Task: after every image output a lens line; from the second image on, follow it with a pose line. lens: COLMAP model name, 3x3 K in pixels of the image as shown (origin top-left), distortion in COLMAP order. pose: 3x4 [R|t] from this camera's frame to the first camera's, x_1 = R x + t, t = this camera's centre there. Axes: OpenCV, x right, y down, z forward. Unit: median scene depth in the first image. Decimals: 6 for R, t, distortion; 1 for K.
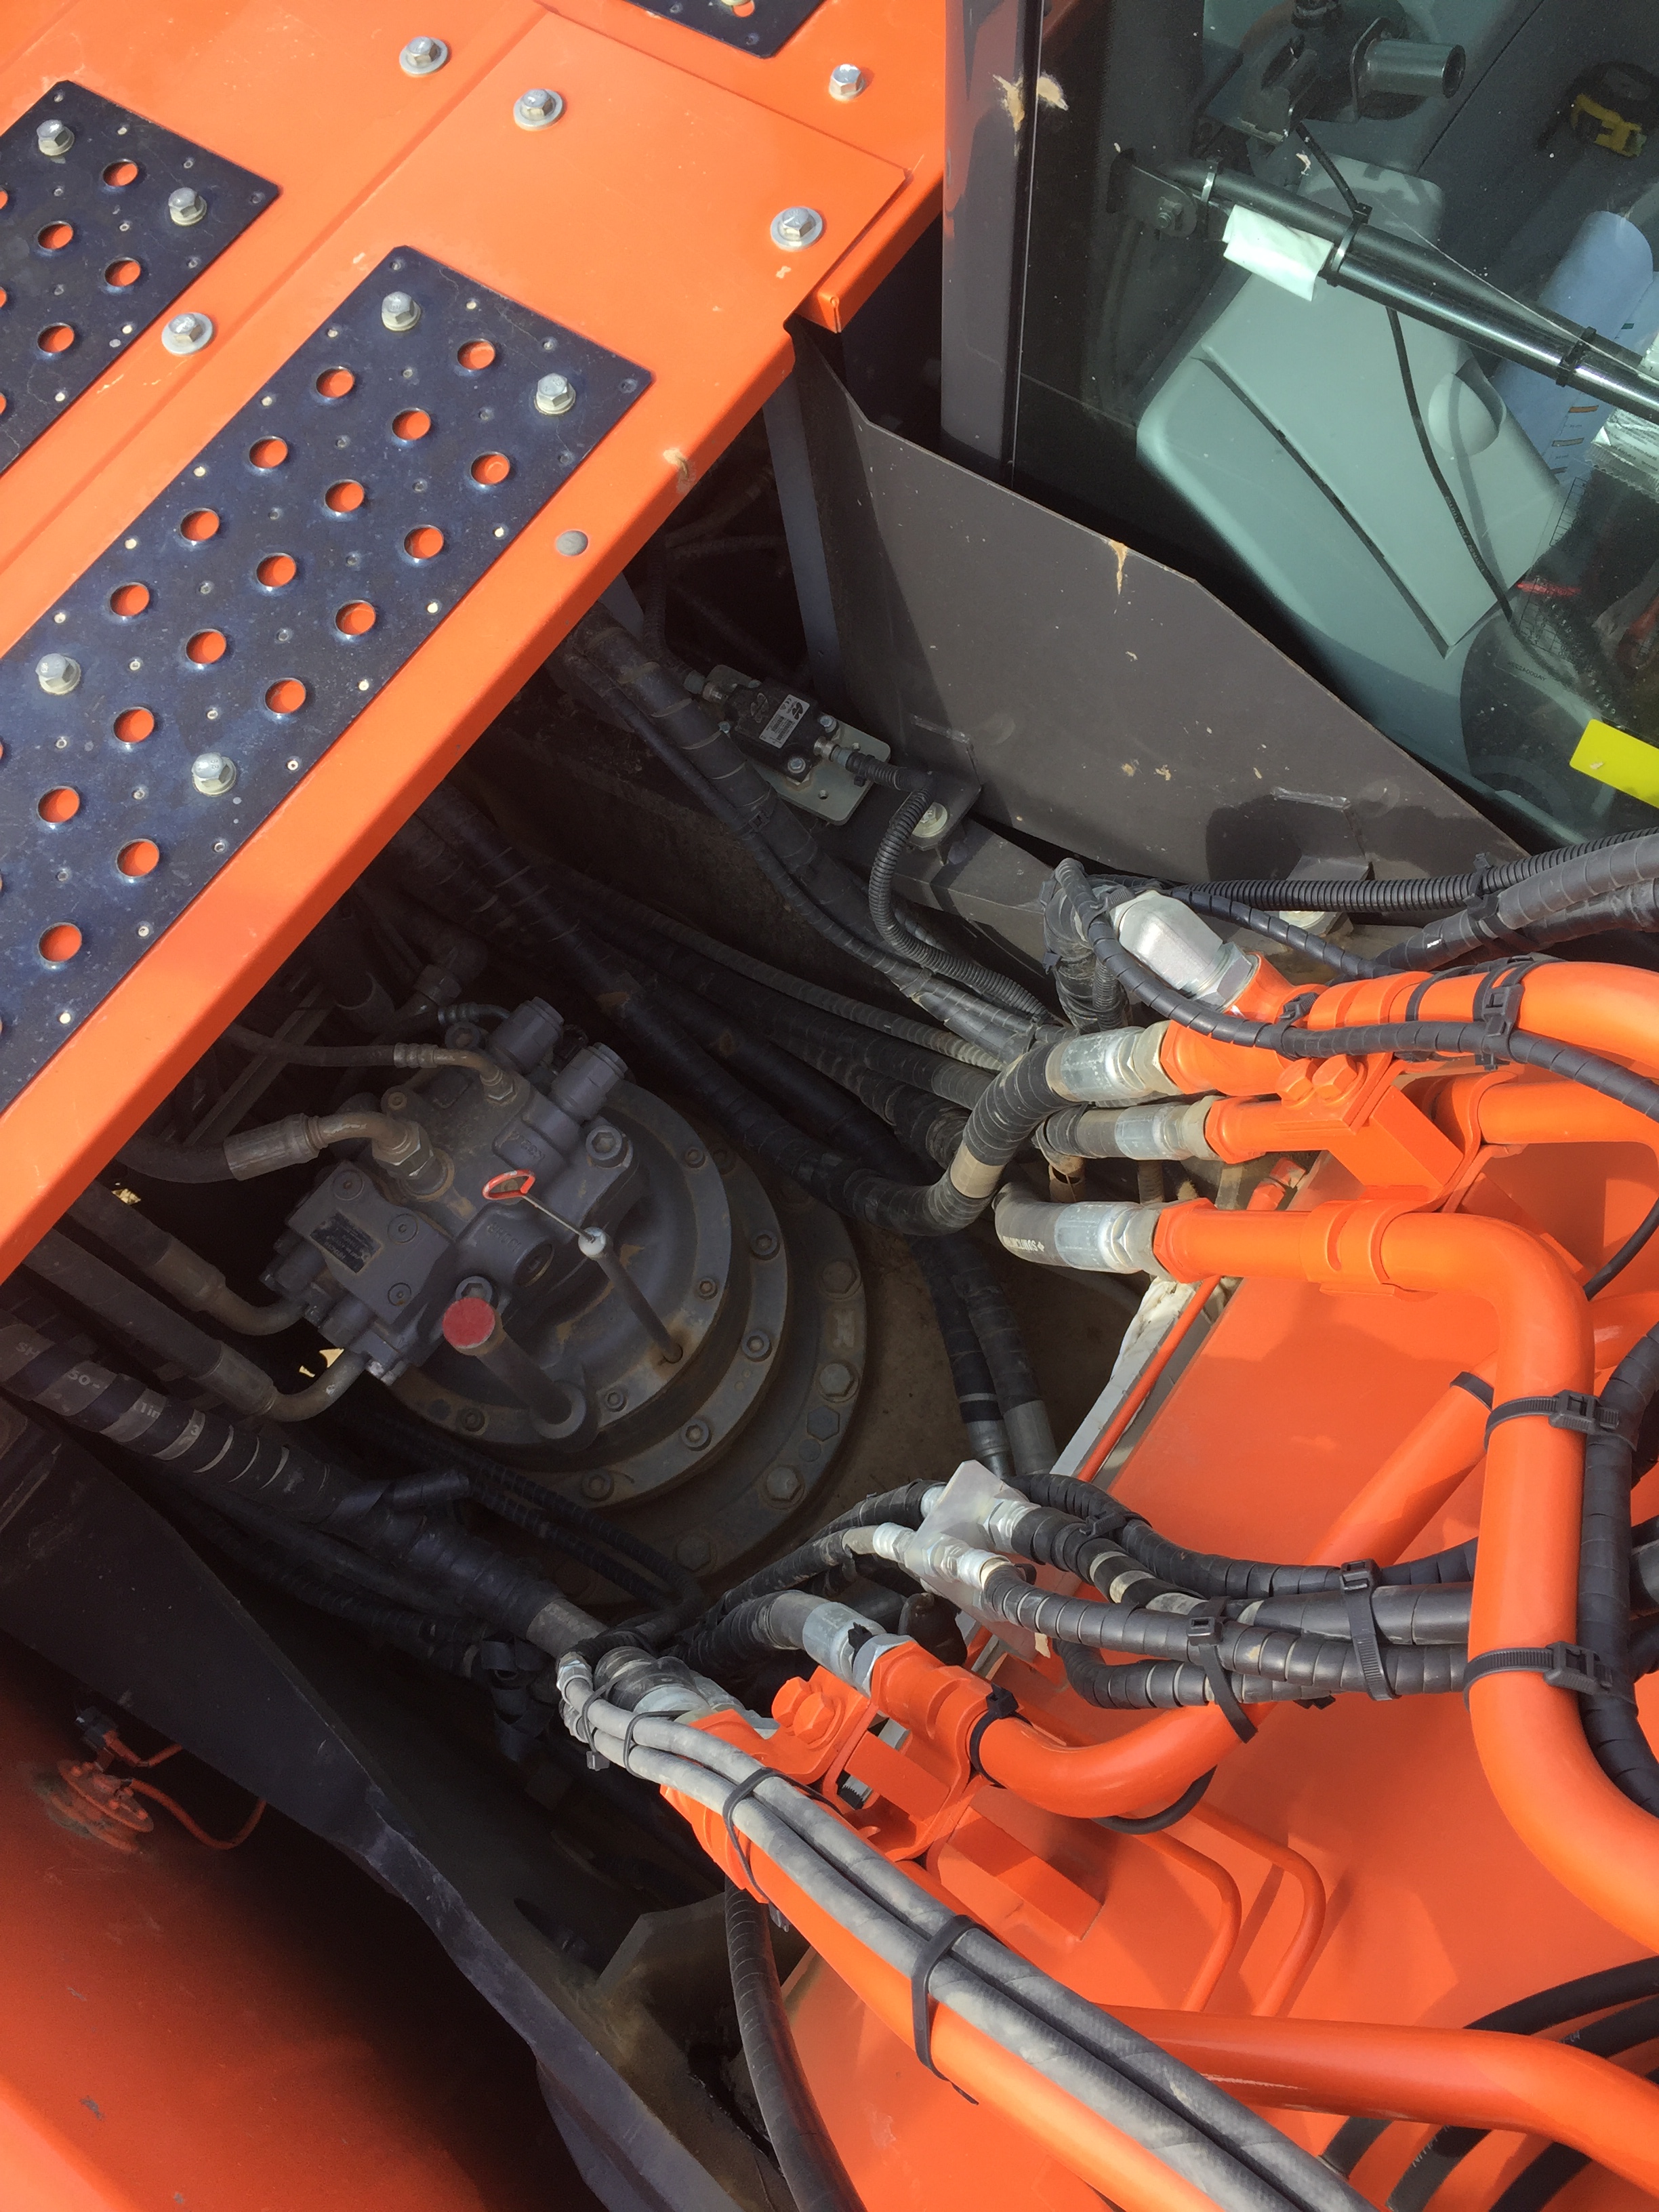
lens RADIAL K [[1898.3, 0, 831.5], [0, 1898.3, 1105.2], [0, 0, 1]] dist [0.078693, -0.108451]
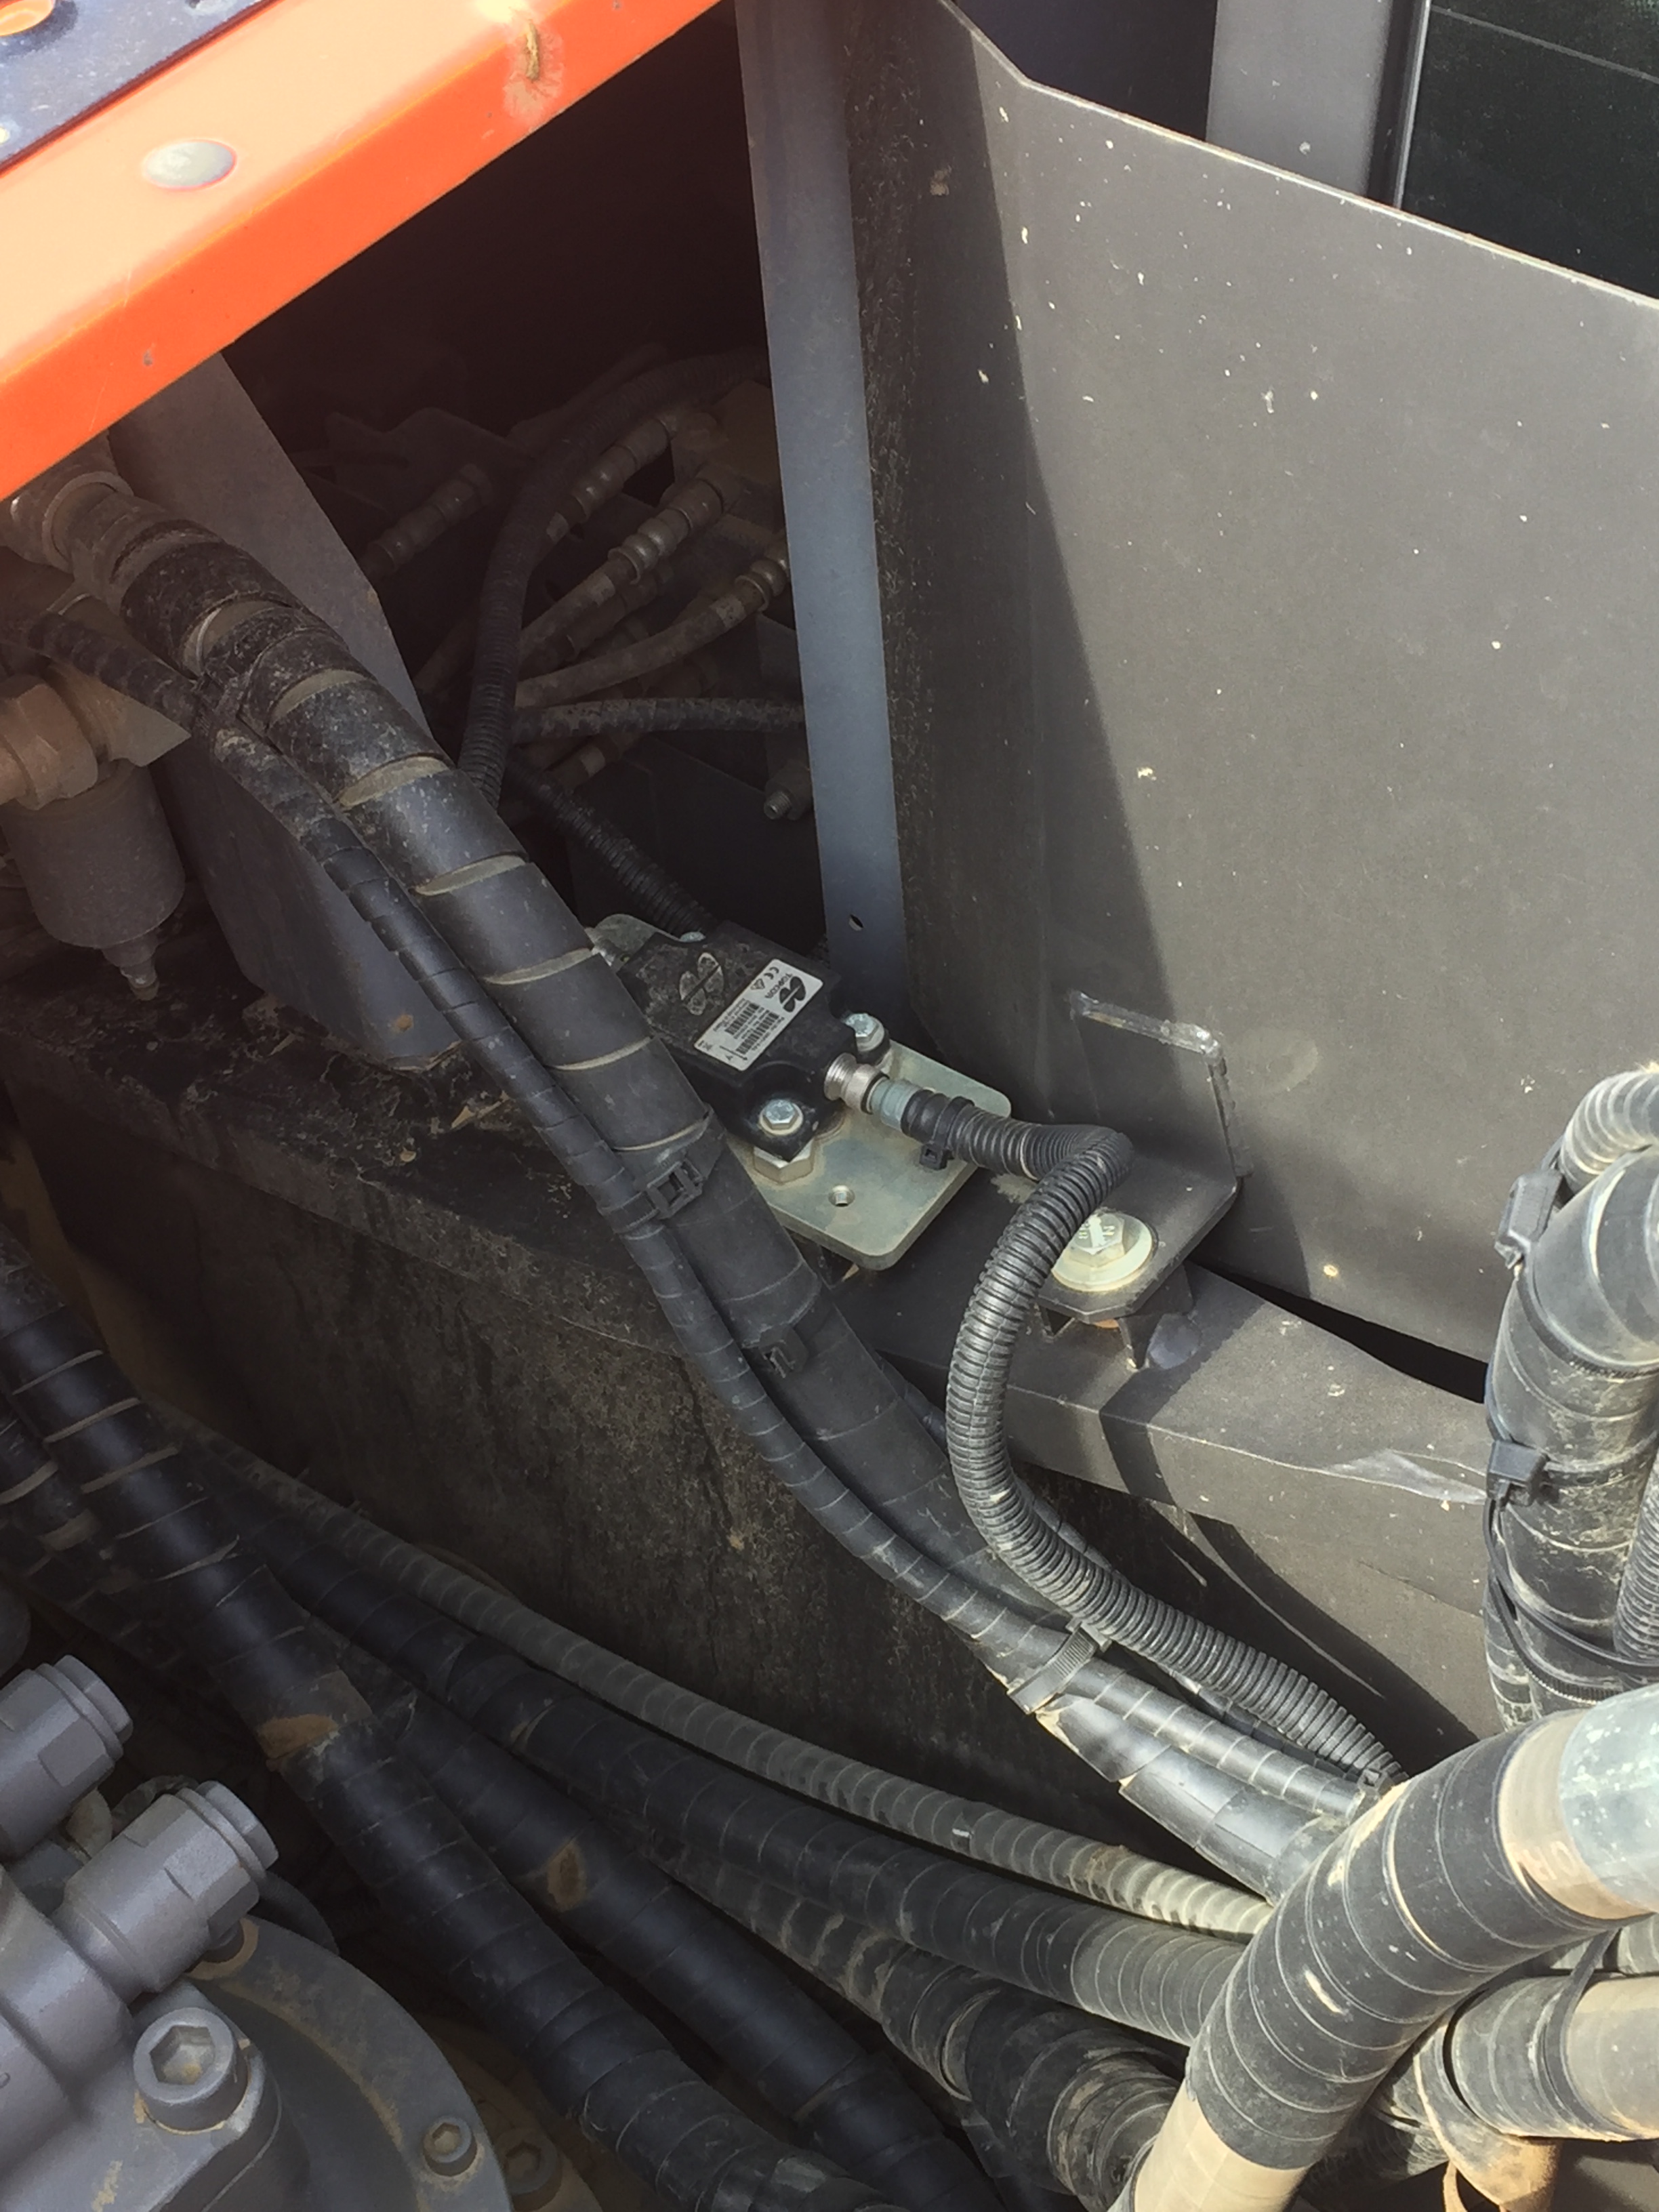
lens RADIAL K [[3179.5, 0, 832.6], [0, 3179.5, 1111.8], [0, 0, 1]] dist [0.066001, 0.000000]
pose [[0.997870, 0.064028, -0.012497, 0.001087], [-0.064629, 0.944200, -0.322969, 0.039323], [-0.008880, 0.323089, 0.946327, 0.354630]]
